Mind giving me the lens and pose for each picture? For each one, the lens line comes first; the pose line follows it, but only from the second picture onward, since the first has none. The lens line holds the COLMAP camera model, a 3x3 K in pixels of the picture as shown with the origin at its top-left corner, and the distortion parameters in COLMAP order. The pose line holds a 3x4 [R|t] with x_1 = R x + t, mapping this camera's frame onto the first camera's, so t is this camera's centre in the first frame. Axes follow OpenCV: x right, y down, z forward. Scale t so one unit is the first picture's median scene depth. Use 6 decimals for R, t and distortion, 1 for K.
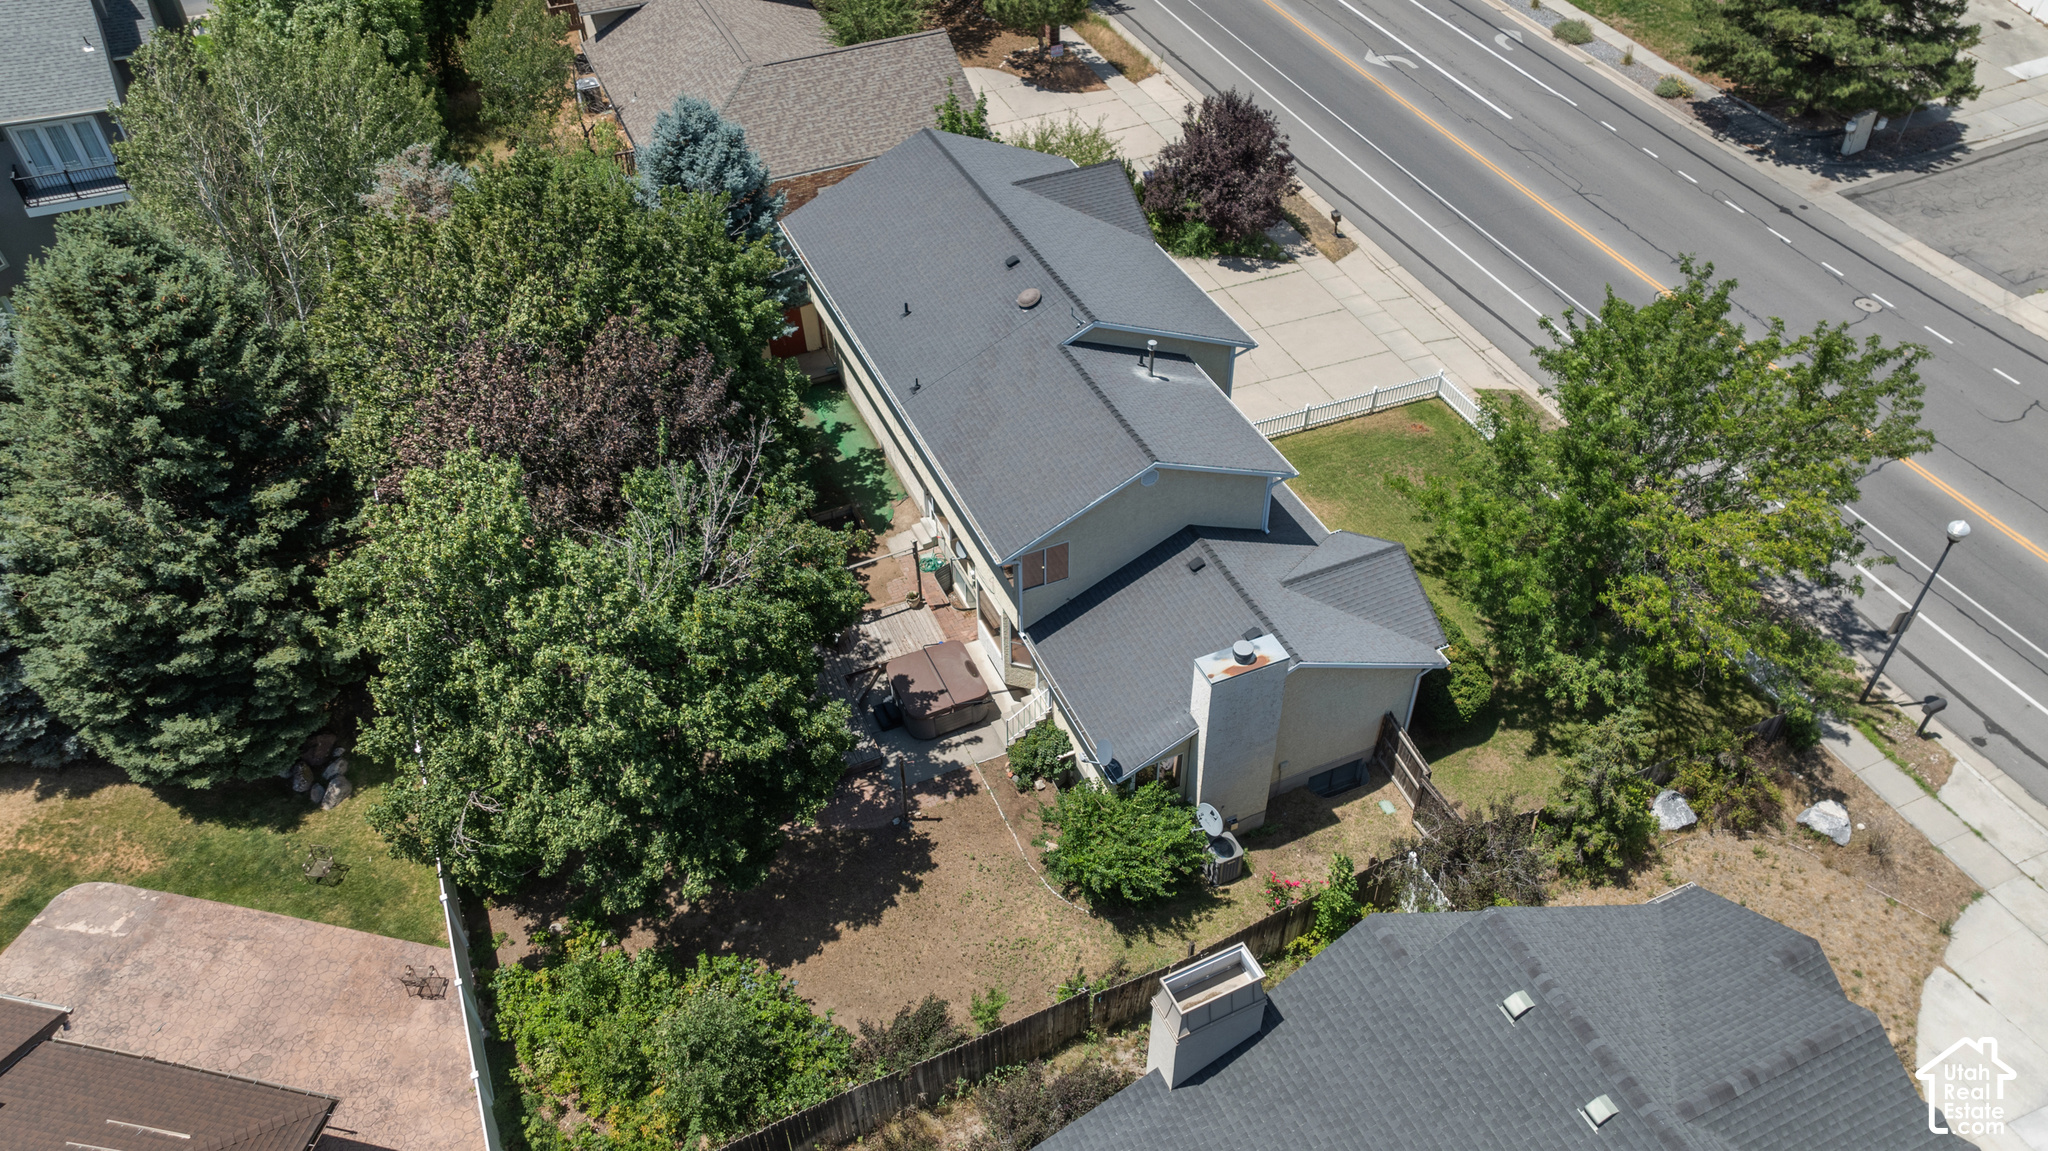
lens RADIAL K [[1416.3, 0, 1024.0], [0, 1416.3, 575.5], [0, 0, 1]] dist [-0.025174, 0.031996]
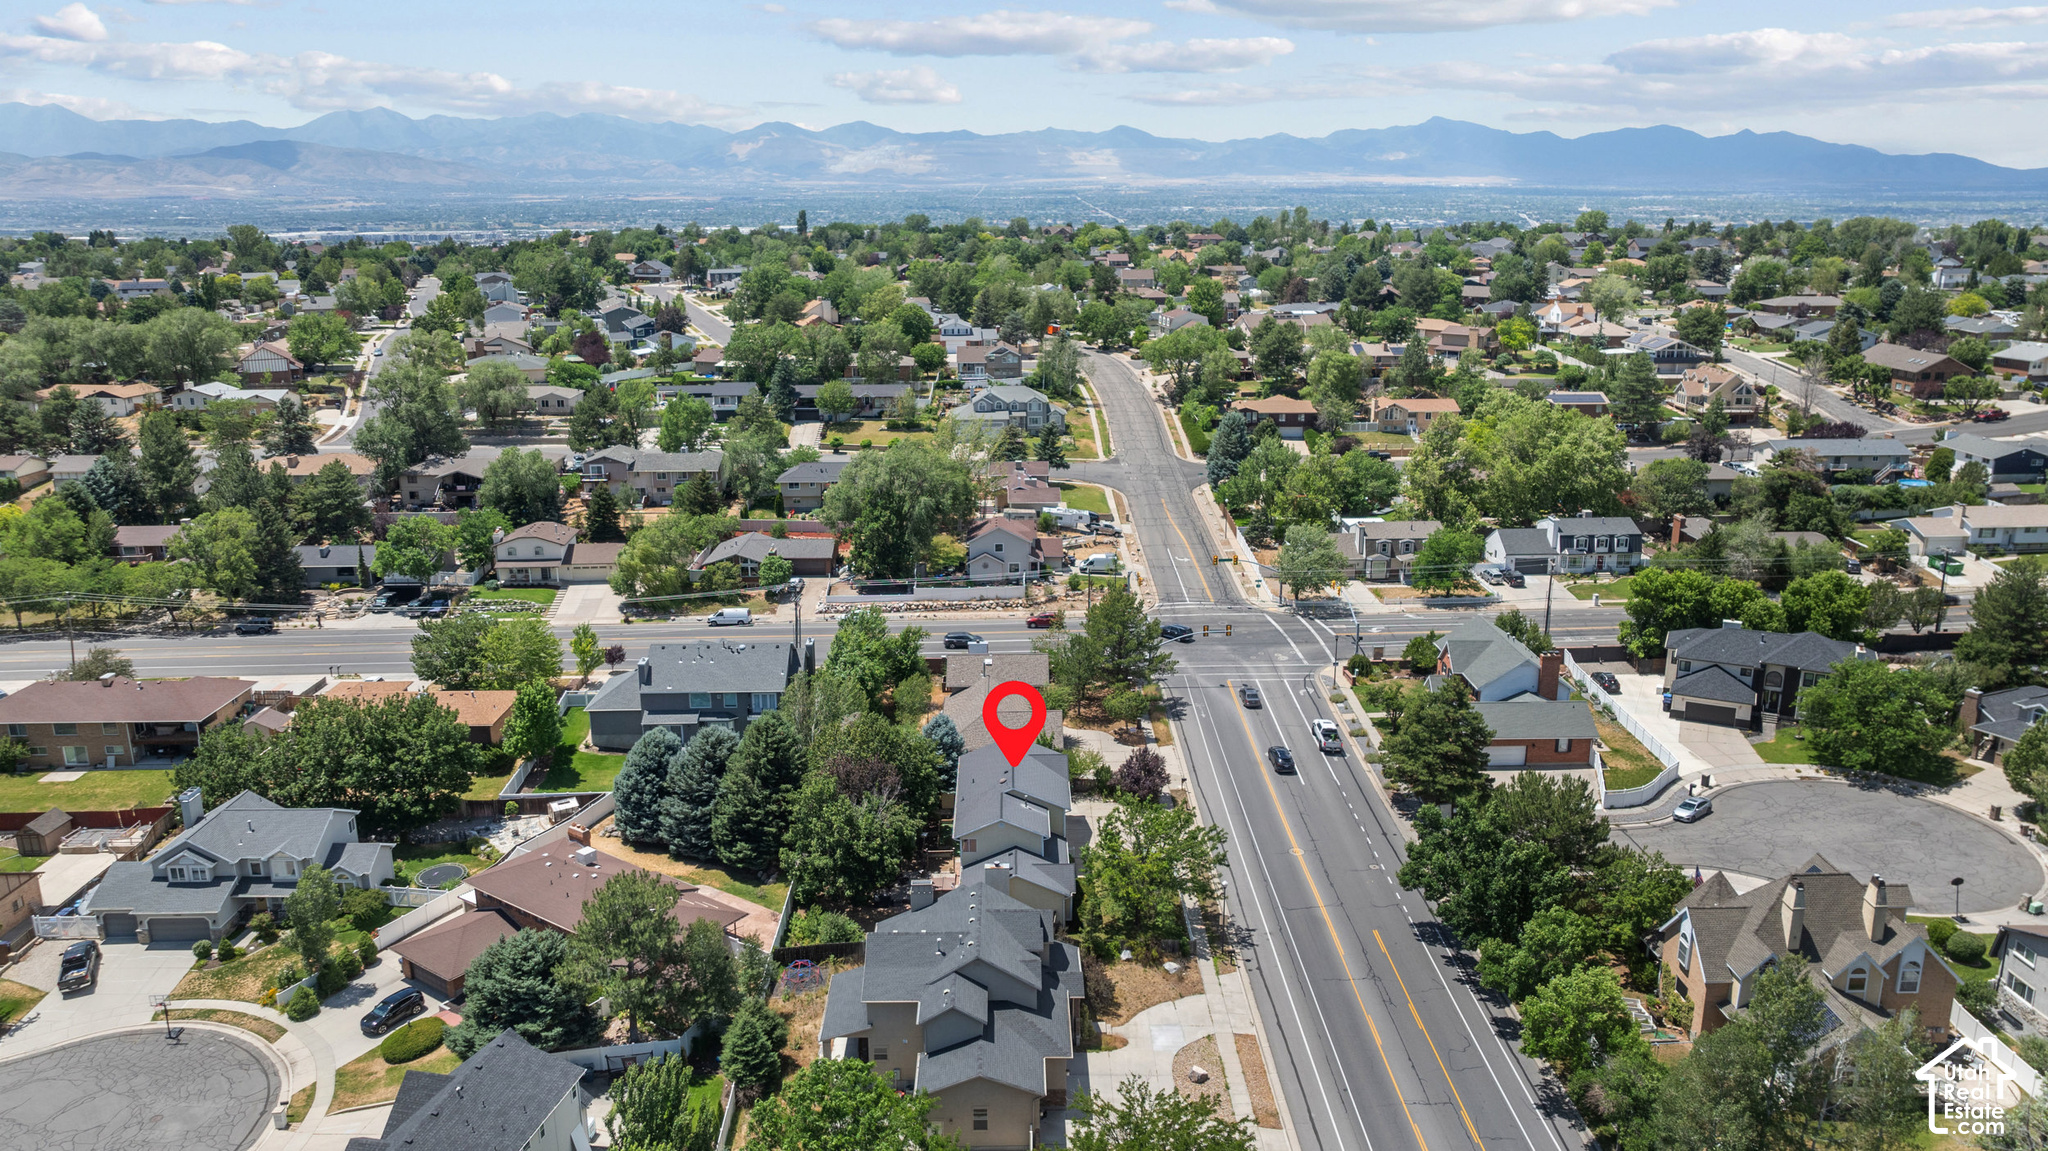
lens RADIAL K [[1416.3, 0, 1024.0], [0, 1416.3, 575.5], [0, 0, 1]] dist [-0.025174, 0.031996]
pose [[0.918703, 0.110061, -0.379304, 1.357551], [-0.275382, 0.866933, -0.415441, 0.811830], [0.283108, 0.486120, 0.826763, -2.110379]]
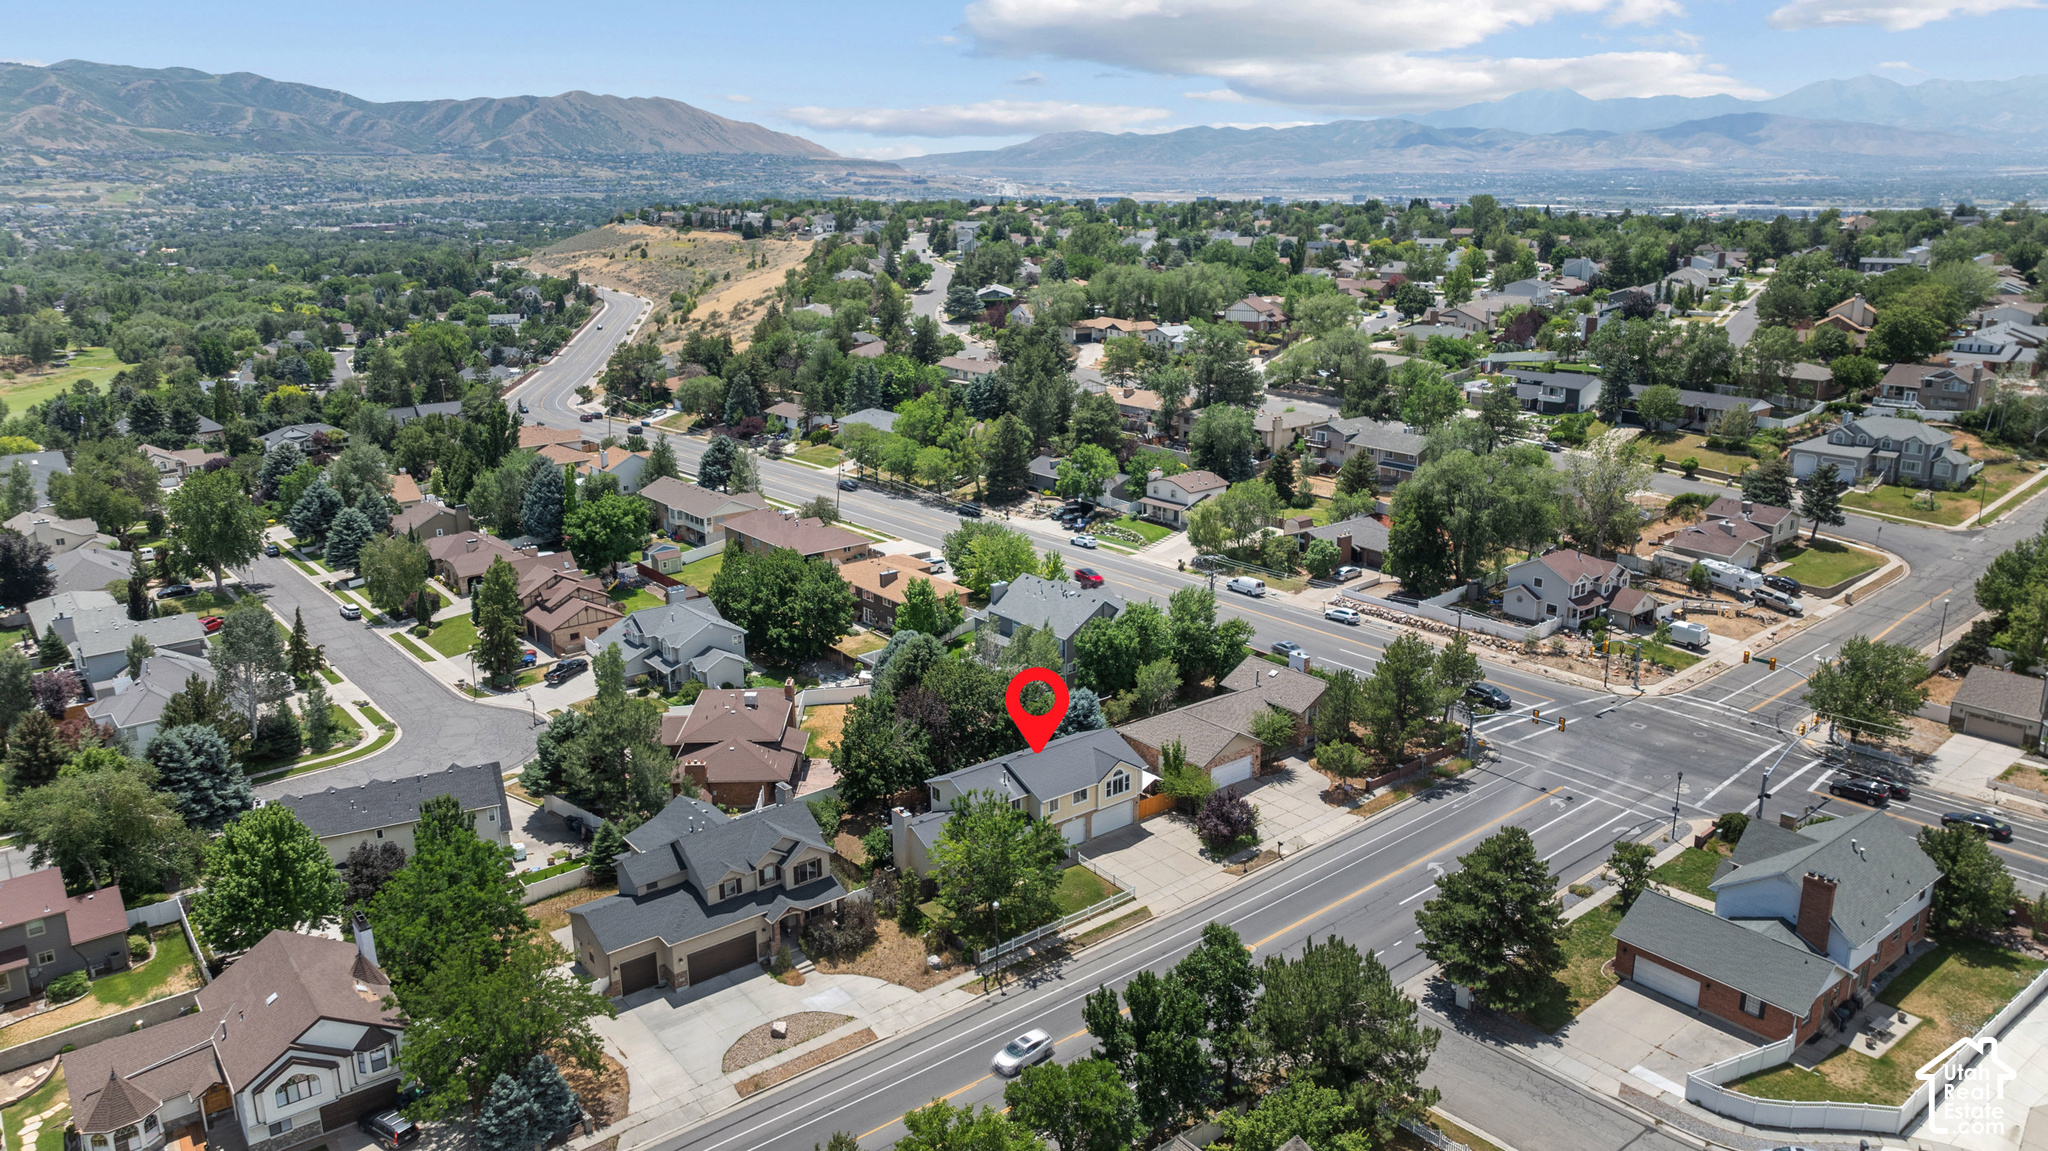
lens RADIAL K [[1416.3, 0, 1024.0], [0, 1416.3, 575.5], [0, 0, 1]] dist [-0.025174, 0.031996]
pose [[0.262343, 0.275738, -0.924740, 3.225904], [-0.662199, 0.748495, 0.035324, -0.685597], [0.701903, 0.603096, 0.378956, -0.558924]]
